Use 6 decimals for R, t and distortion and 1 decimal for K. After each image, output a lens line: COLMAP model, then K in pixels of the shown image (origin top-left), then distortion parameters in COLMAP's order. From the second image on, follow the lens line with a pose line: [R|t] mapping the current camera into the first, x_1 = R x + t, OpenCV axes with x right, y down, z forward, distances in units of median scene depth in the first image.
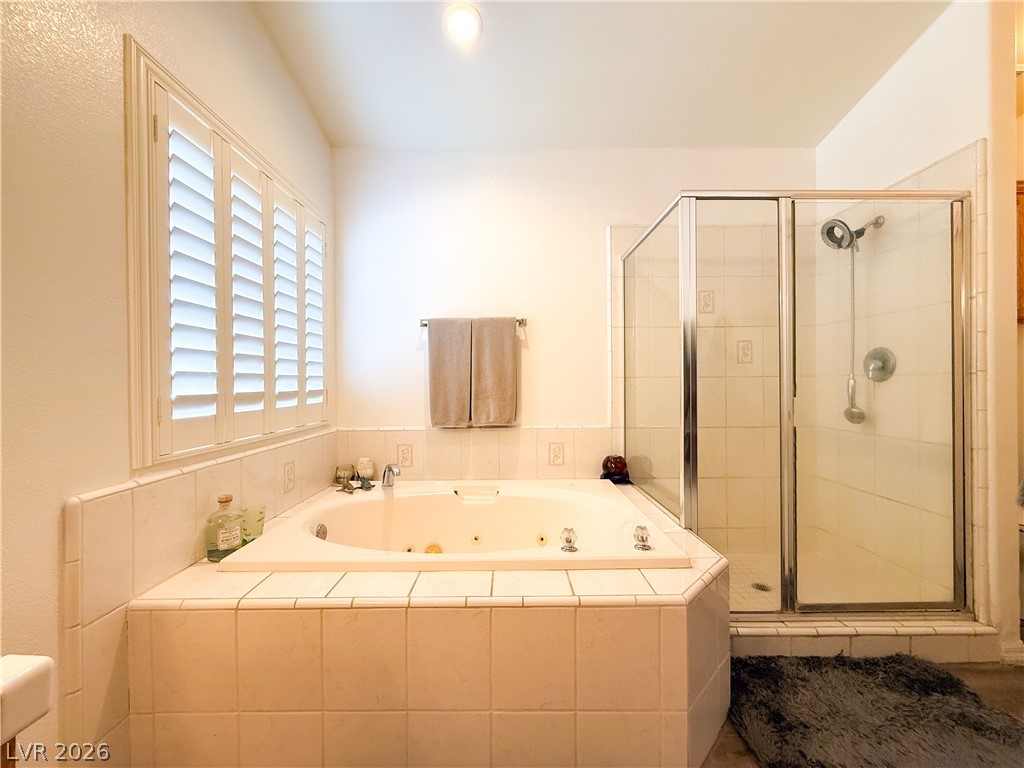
lens RADIAL K [[407.9, 0, 512.0], [0, 407.9, 384.0], [0, 0, 1]] dist [0.000452, 0.000037]
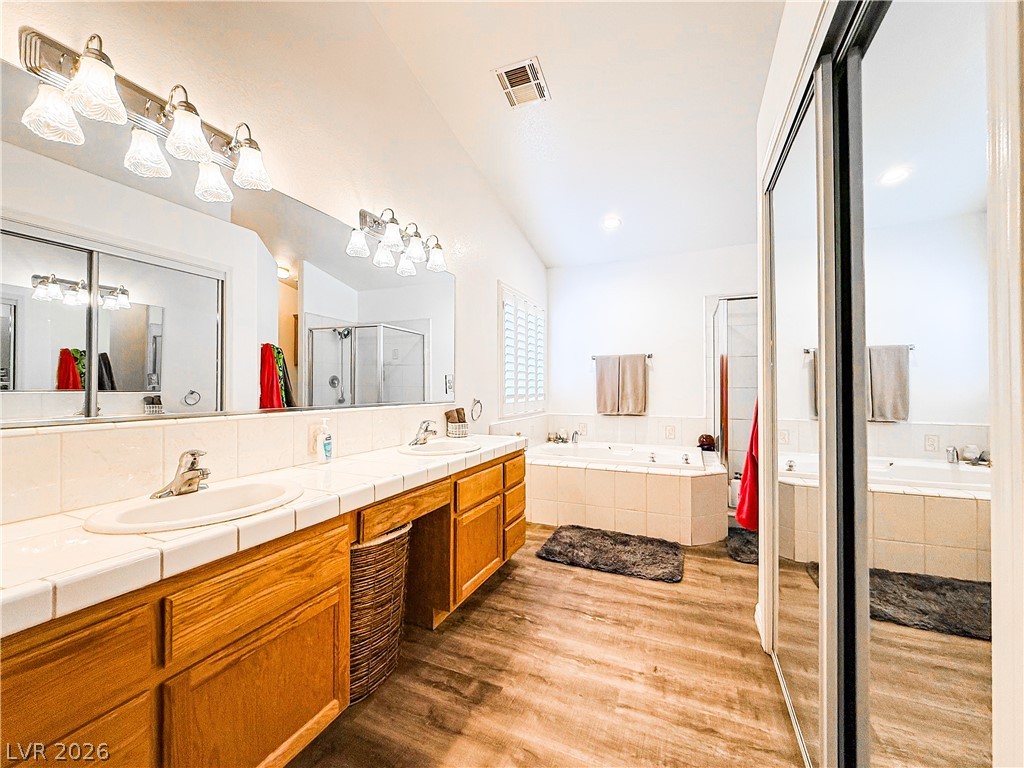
lens RADIAL K [[407.9, 0, 512.0], [0, 407.9, 384.0], [0, 0, 1]] dist [0.000452, 0.000037]
pose [[0.914211, 0.002199, -0.405232, 0.203706], [-0.006017, 0.999949, -0.008148, -0.013893], [0.405193, 0.009887, 0.914178, -0.874092]]
